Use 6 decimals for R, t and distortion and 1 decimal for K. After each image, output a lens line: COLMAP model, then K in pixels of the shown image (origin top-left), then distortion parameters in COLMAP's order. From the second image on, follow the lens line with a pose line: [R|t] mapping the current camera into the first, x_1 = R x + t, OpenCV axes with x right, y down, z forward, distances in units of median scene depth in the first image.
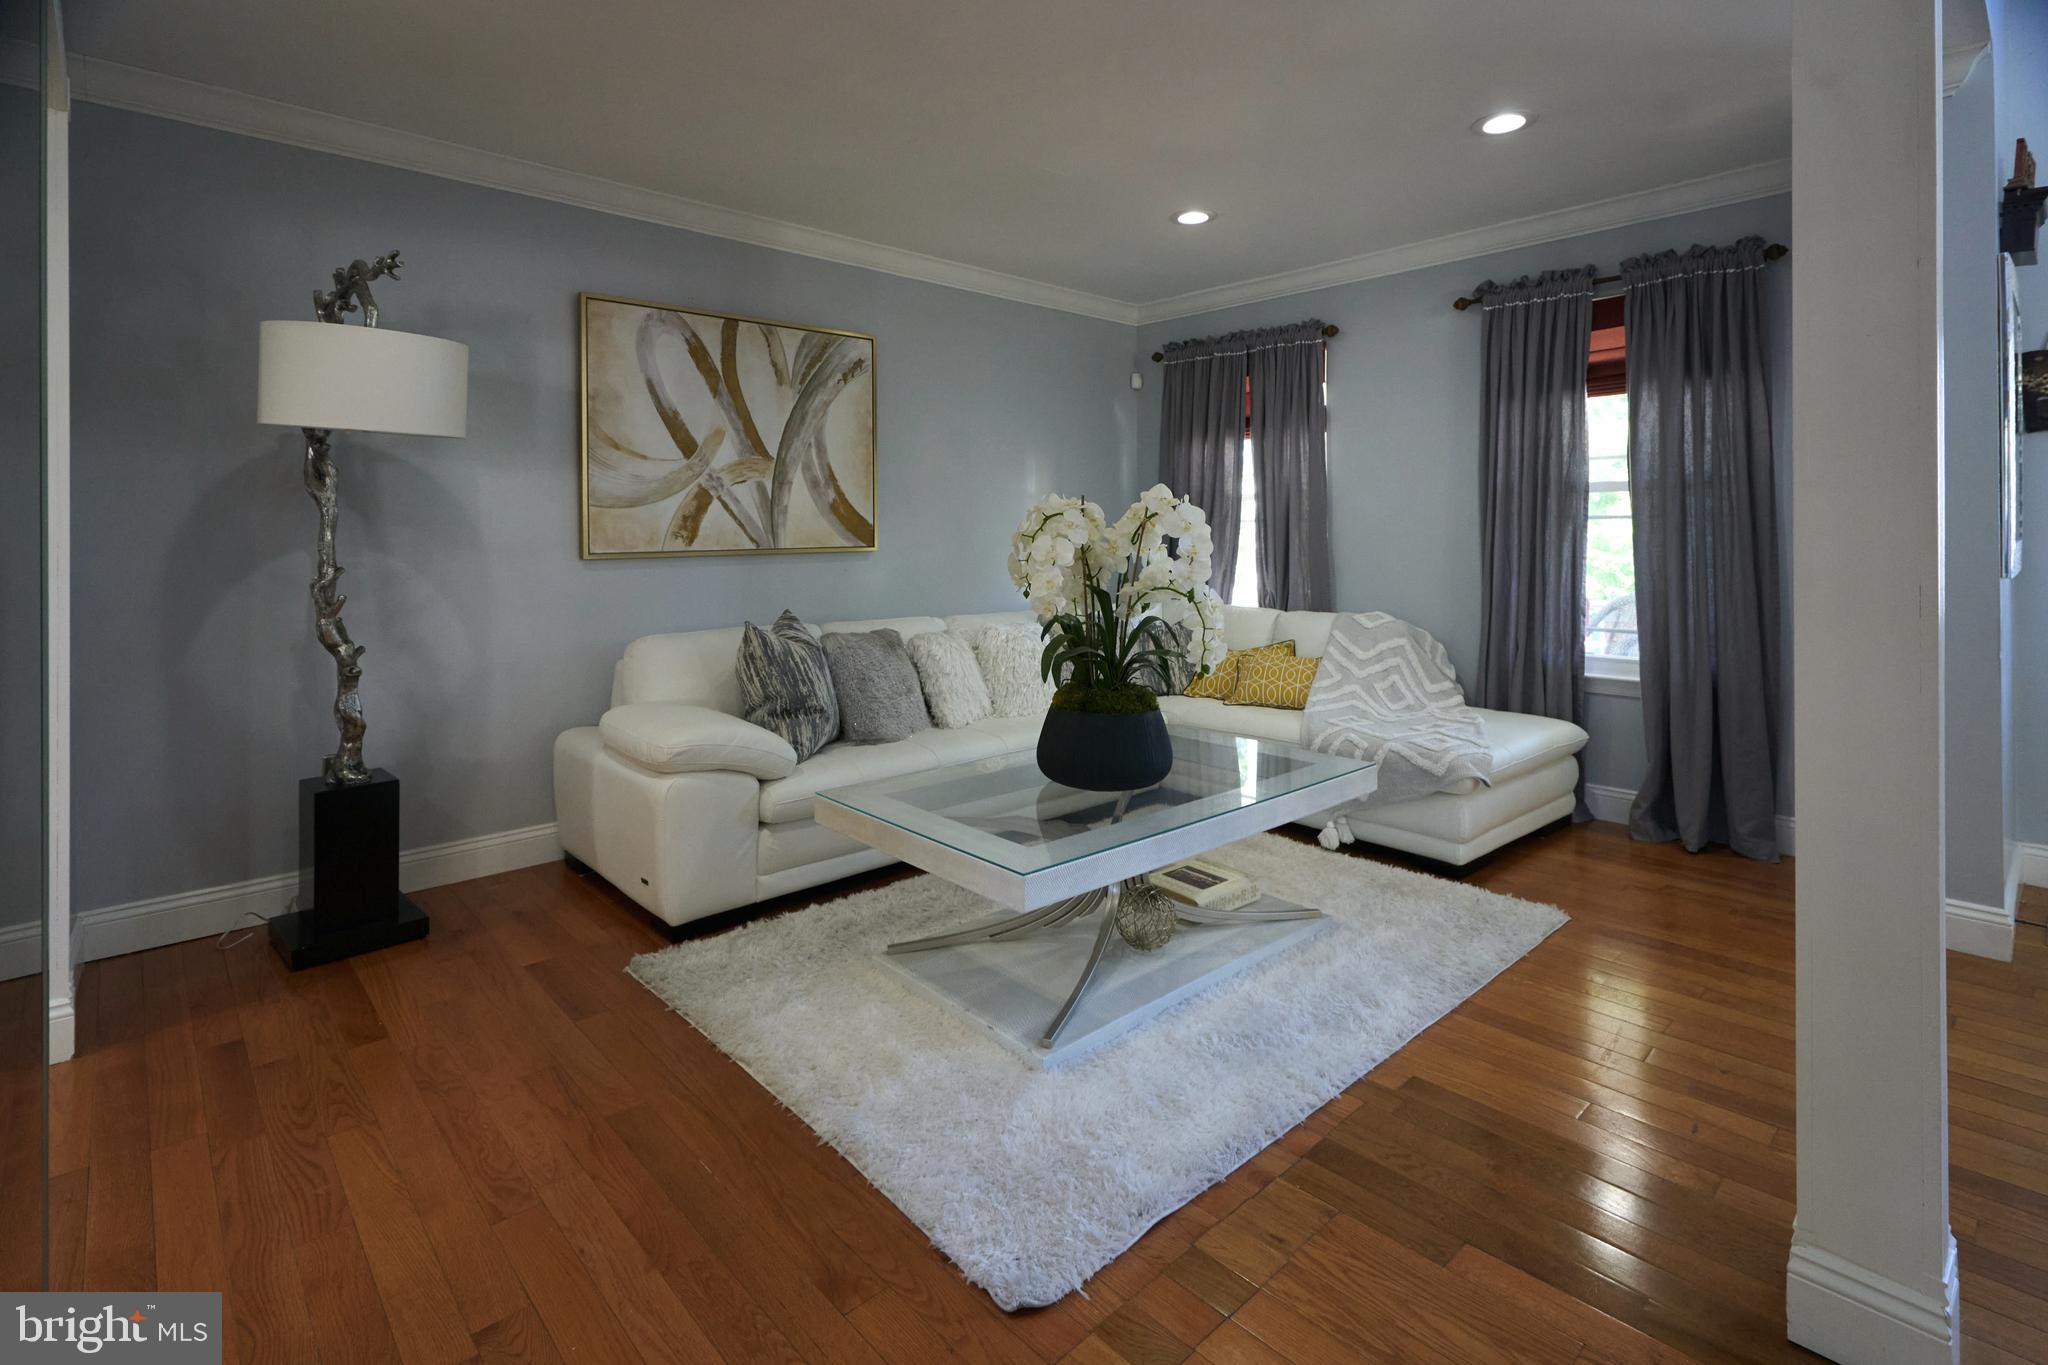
lens RADIAL K [[970.0, 0, 1017.0], [0, 970.0, 521.4], [0, 0, 1]] dist [0.004012, 0.000132]
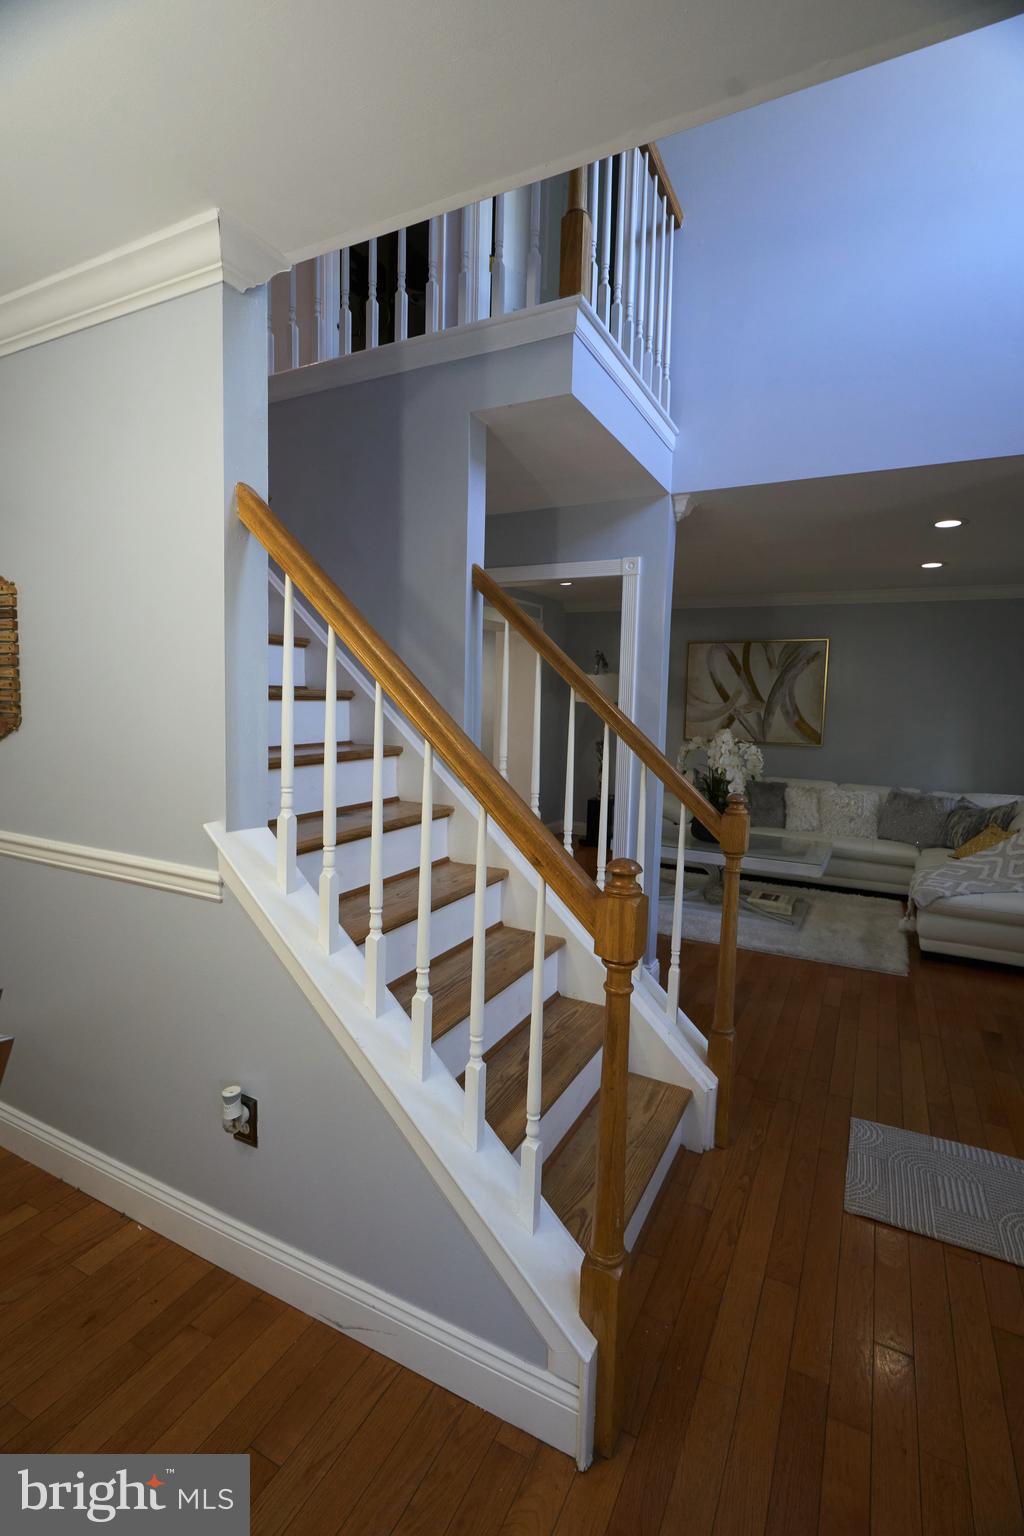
lens RADIAL K [[727.5, 0, 521.4], [0, 727.5, 758.7], [0, 0, 1]] dist [0.004012, 0.000132]
pose [[0.375237, 0.098038, -0.921730, 1.147810], [-0.017603, 0.994965, 0.098661, -0.093676], [0.926762, -0.020796, 0.375074, -0.168030]]
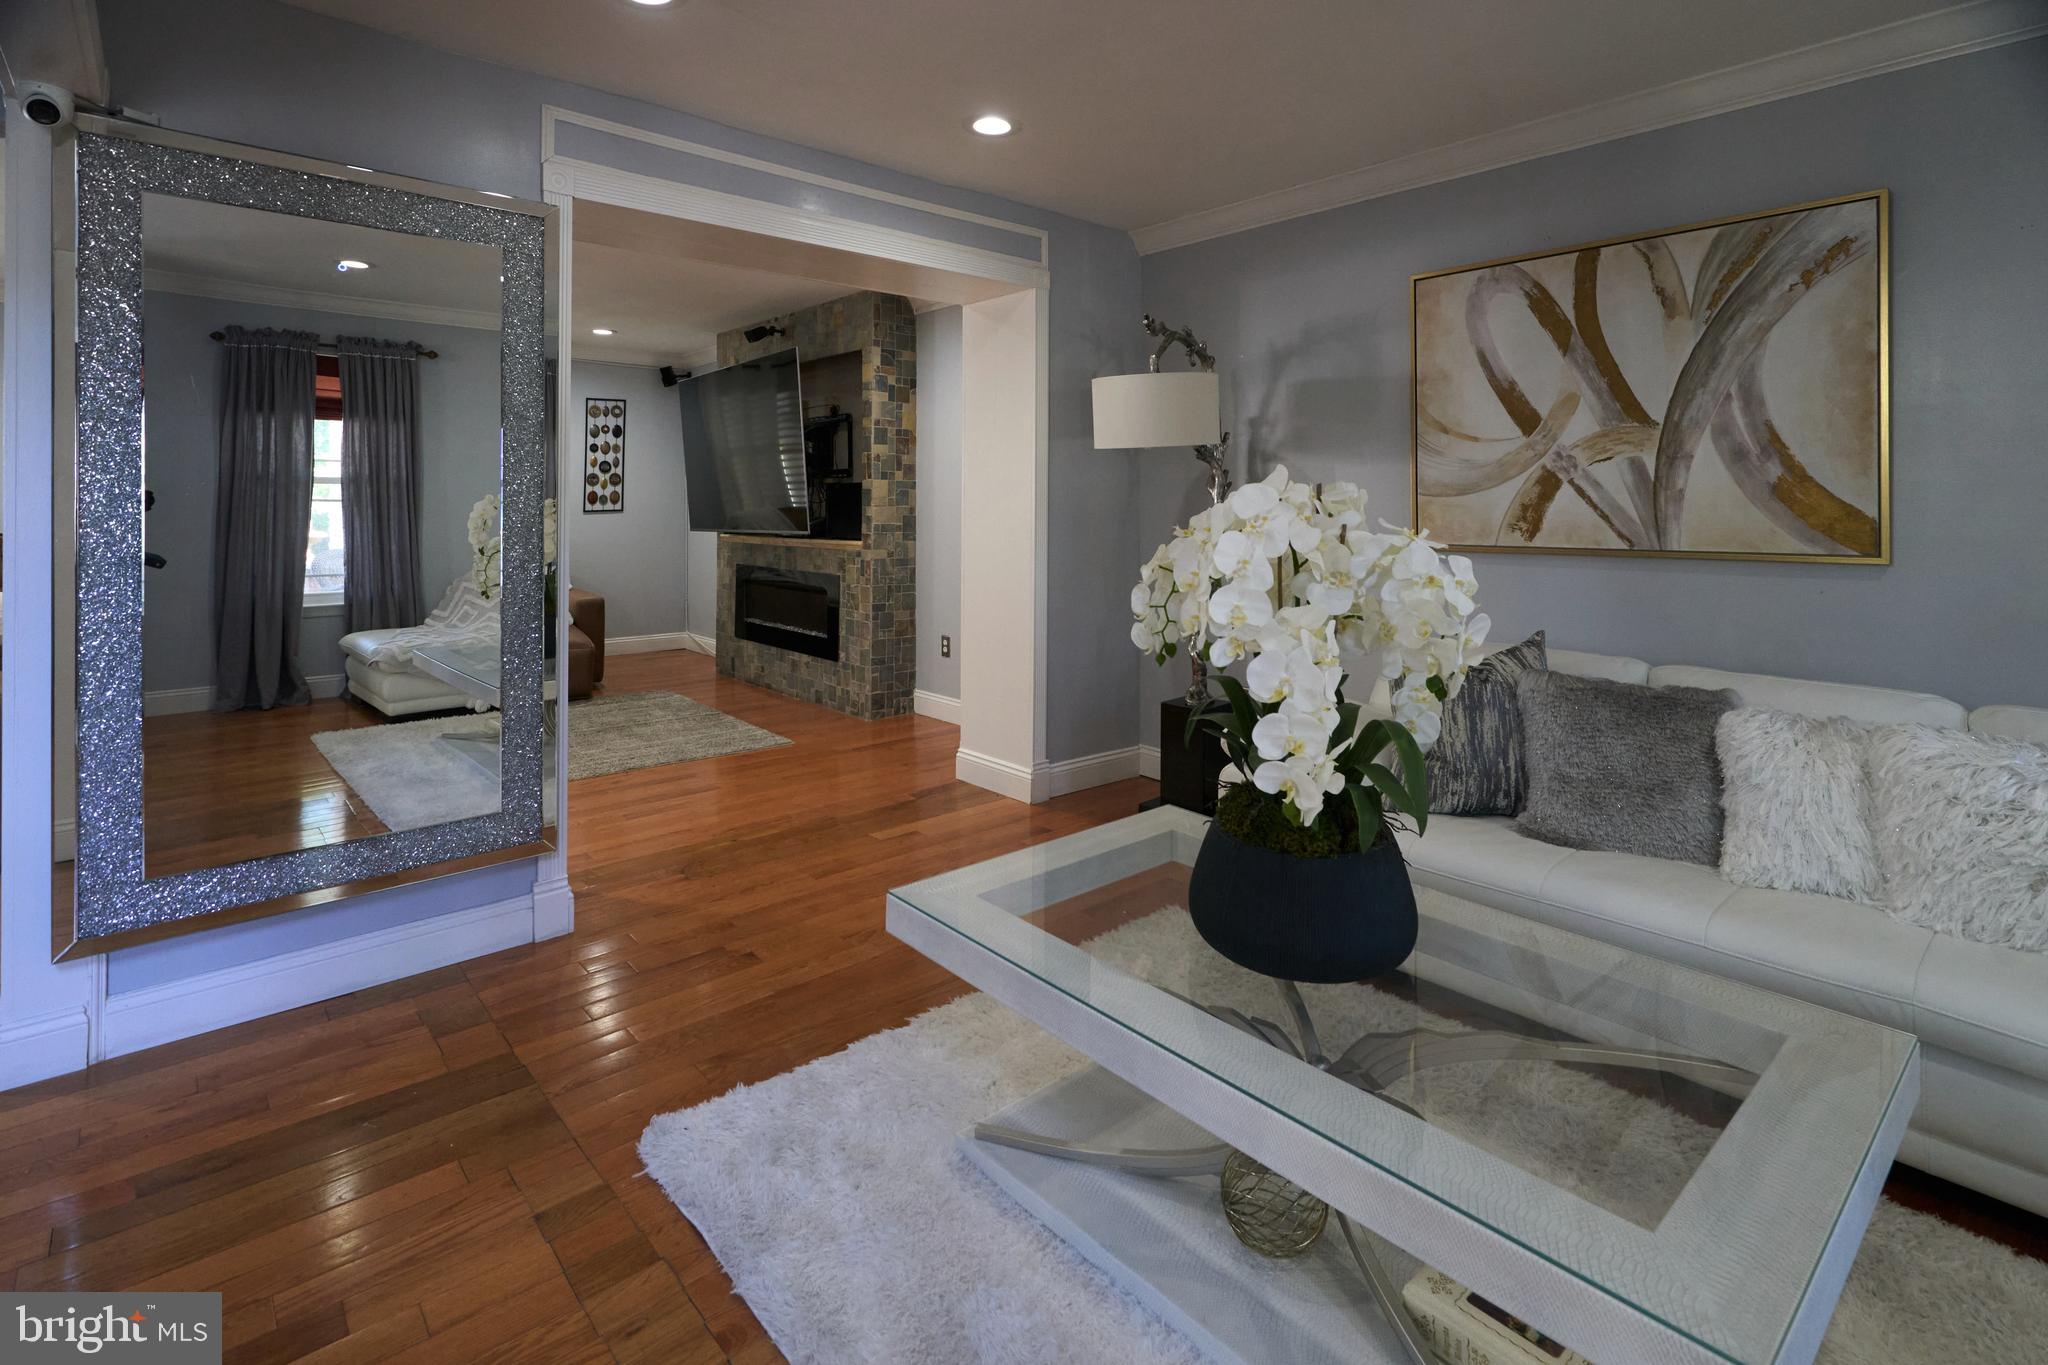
lens RADIAL K [[970.0, 0, 1052.7], [0, 970.0, 503.4], [0, 0, 1]] dist [0.004012, 0.000132]
pose [[0.015932, 0.004178, -0.999864, 0.473361], [0.007268, 0.999964, 0.004295, -0.012939], [0.999847, -0.007336, 0.015901, 0.562849]]
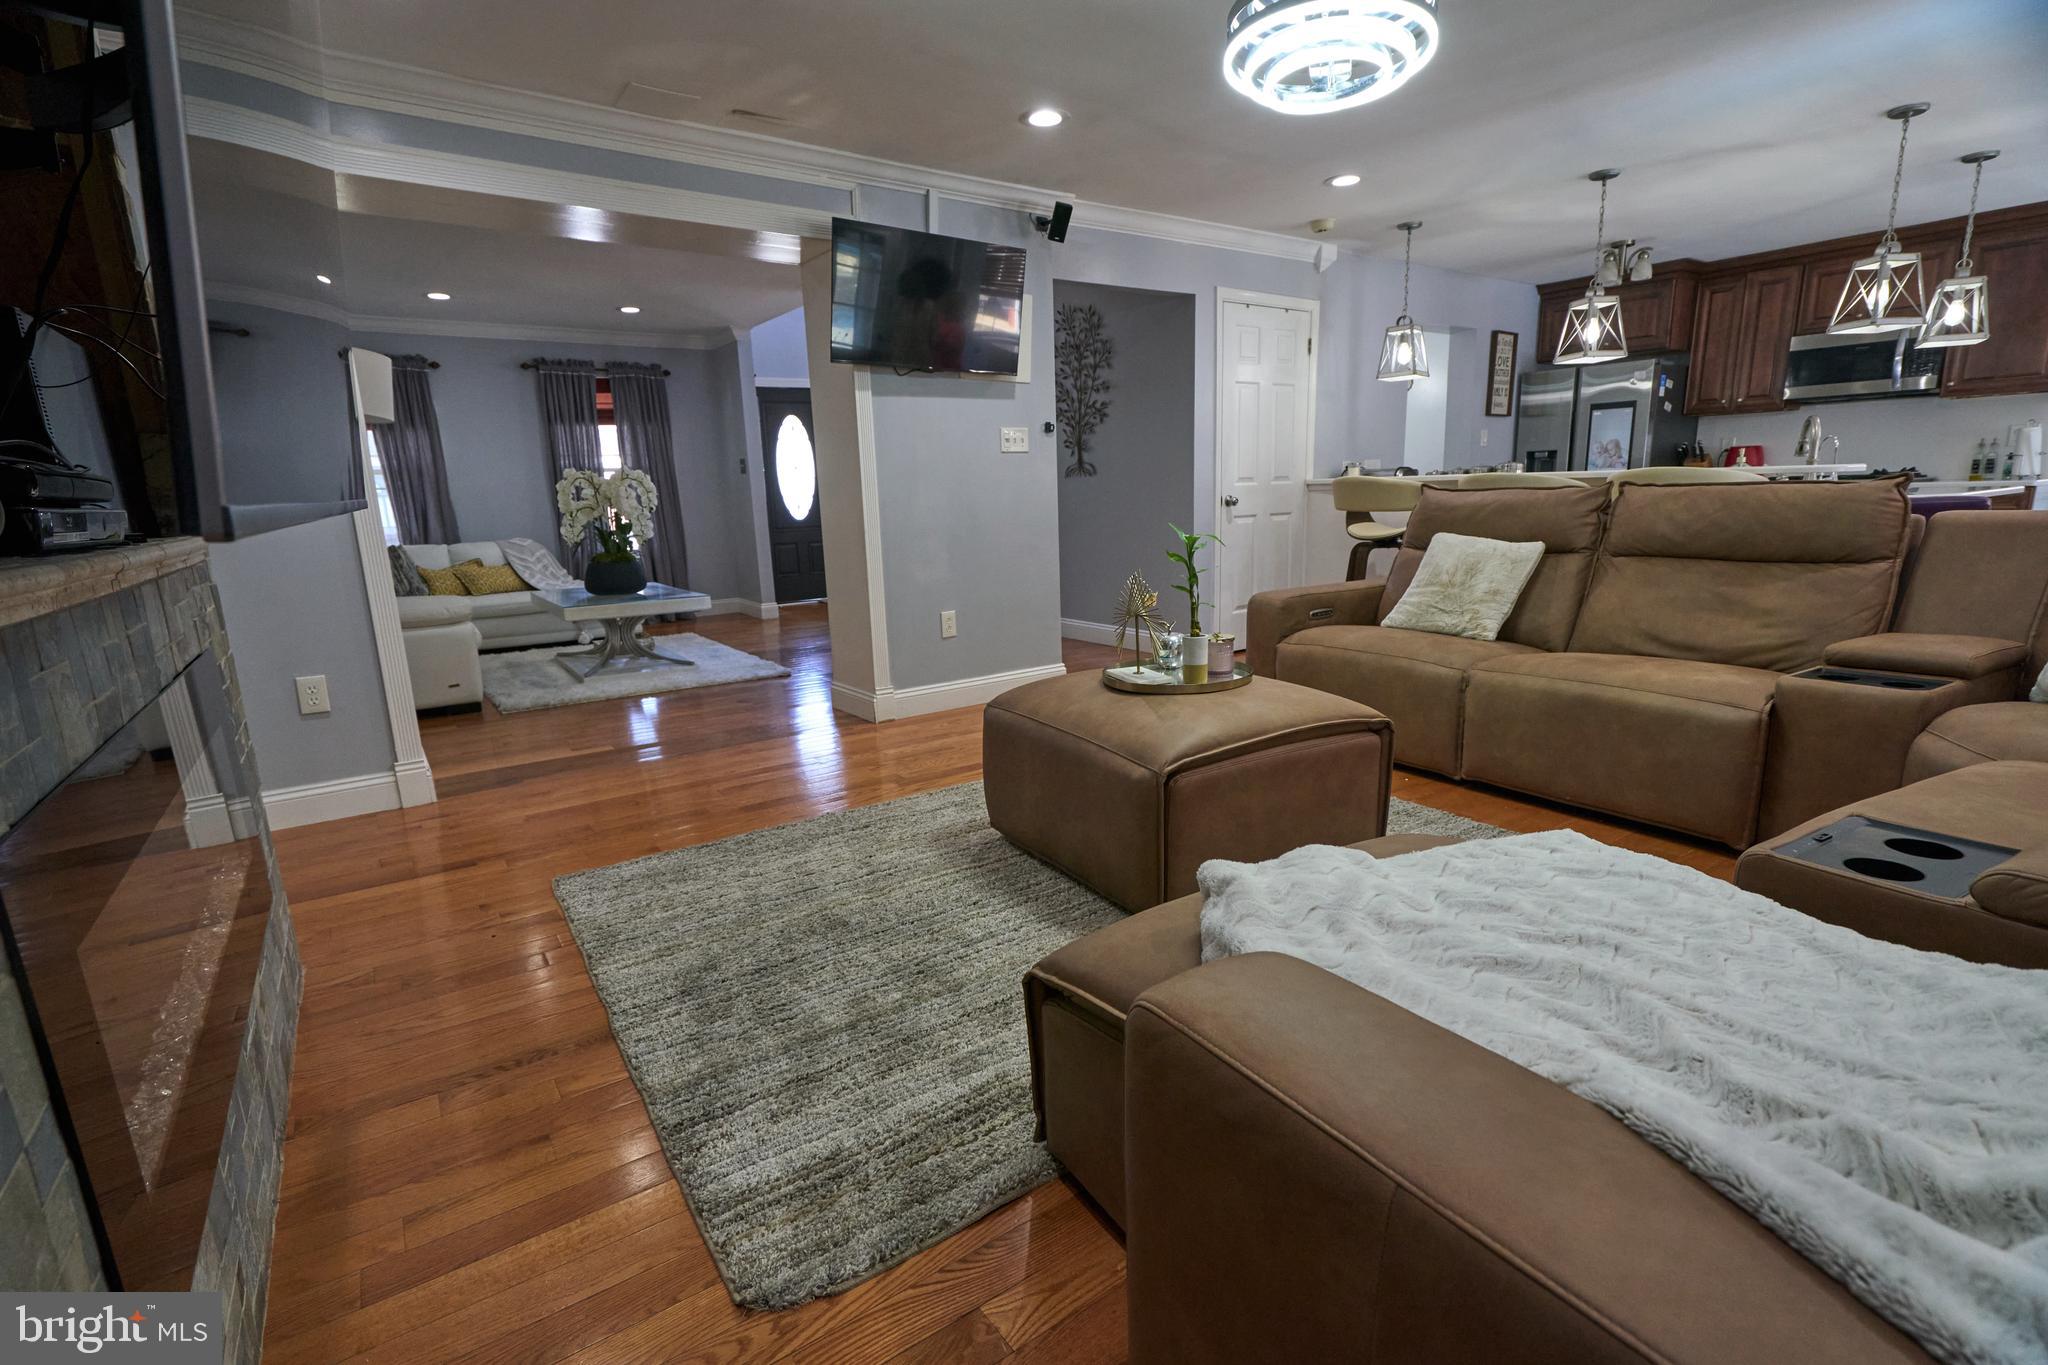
lens RADIAL K [[970.0, 0, 1021.7], [0, 970.0, 698.8], [0, 0, 1]] dist [0.004012, 0.000132]
pose [[0.123702, -0.209110, 0.970036, -1.478276], [0.026022, 0.977892, 0.207485, 0.038415], [-0.991978, -0.000424, 0.126409, -0.180458]]
